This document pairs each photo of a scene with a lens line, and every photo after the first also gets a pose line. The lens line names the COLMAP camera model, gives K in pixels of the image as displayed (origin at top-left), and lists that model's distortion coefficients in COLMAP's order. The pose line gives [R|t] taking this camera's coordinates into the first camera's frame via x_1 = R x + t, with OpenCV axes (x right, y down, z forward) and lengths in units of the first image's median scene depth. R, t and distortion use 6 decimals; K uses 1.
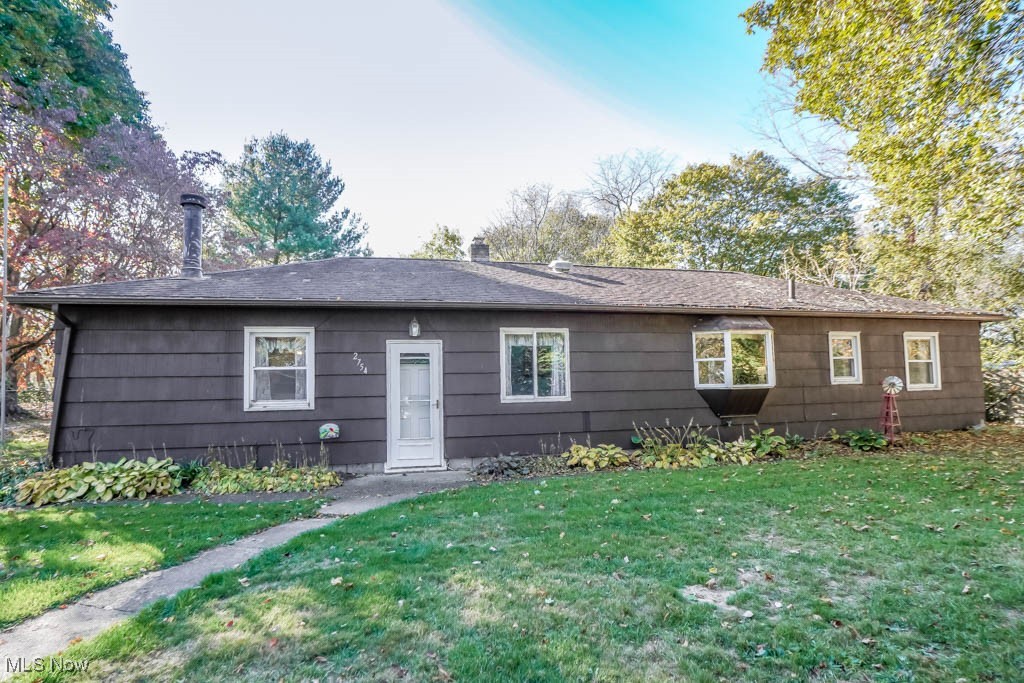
lens RADIAL K [[517.3, 0, 508.7], [0, 517.3, 352.2], [0, 0, 1]] dist [-0.029969, 0.000897]
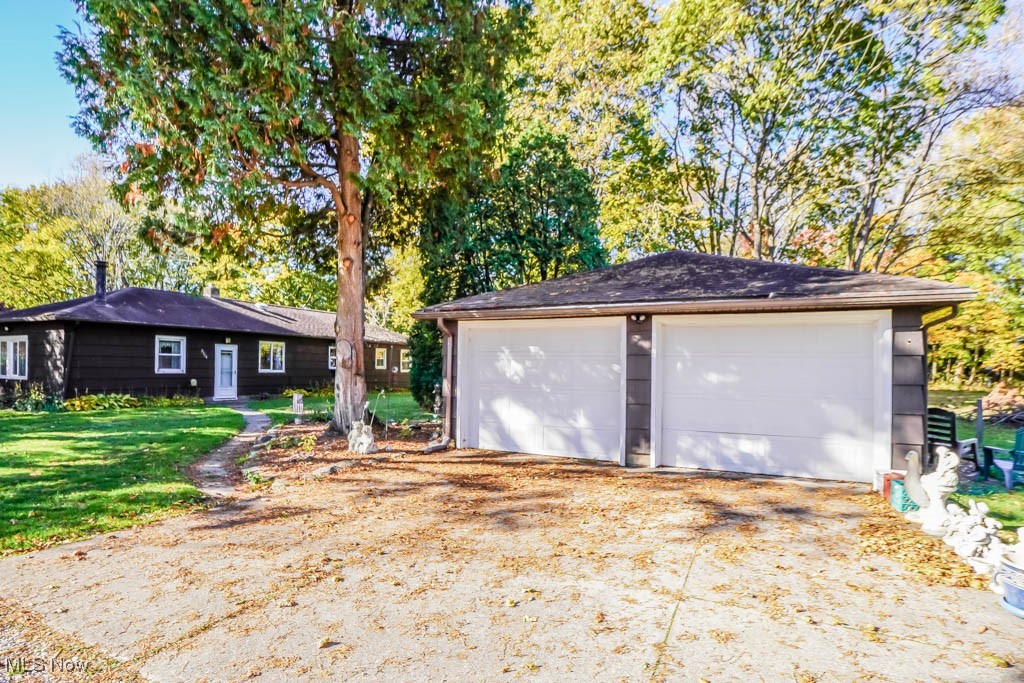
lens RADIAL K [[515.4, 0, 513.3], [0, 515.4, 370.2], [0, 0, 1]] dist [-0.016479, 0.000802]
pose [[0.657244, 0.026040, 0.753228, -1.031770], [-0.077363, 0.996455, 0.033056, -0.083309], [-0.749697, -0.079998, 0.656929, -1.459726]]
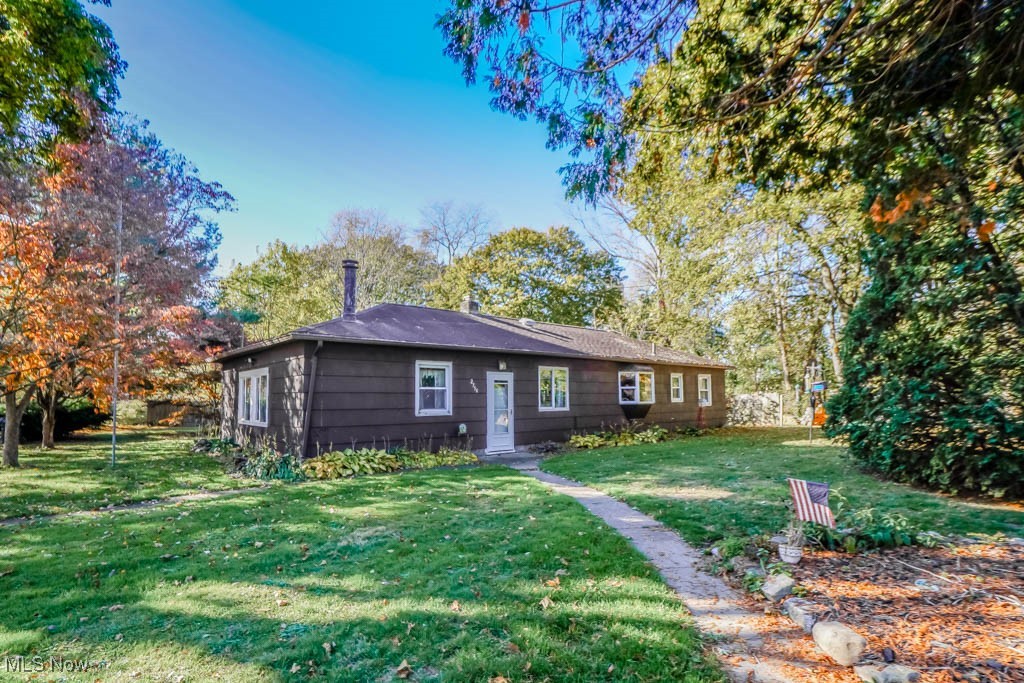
lens RADIAL K [[517.3, 0, 508.7], [0, 517.3, 352.2], [0, 0, 1]] dist [-0.029969, 0.000897]
pose [[0.891040, 0.052947, 0.450826, -0.853224], [-0.037865, 0.998382, -0.042416, -0.017869], [-0.452342, 0.020724, 0.891604, -0.440796]]
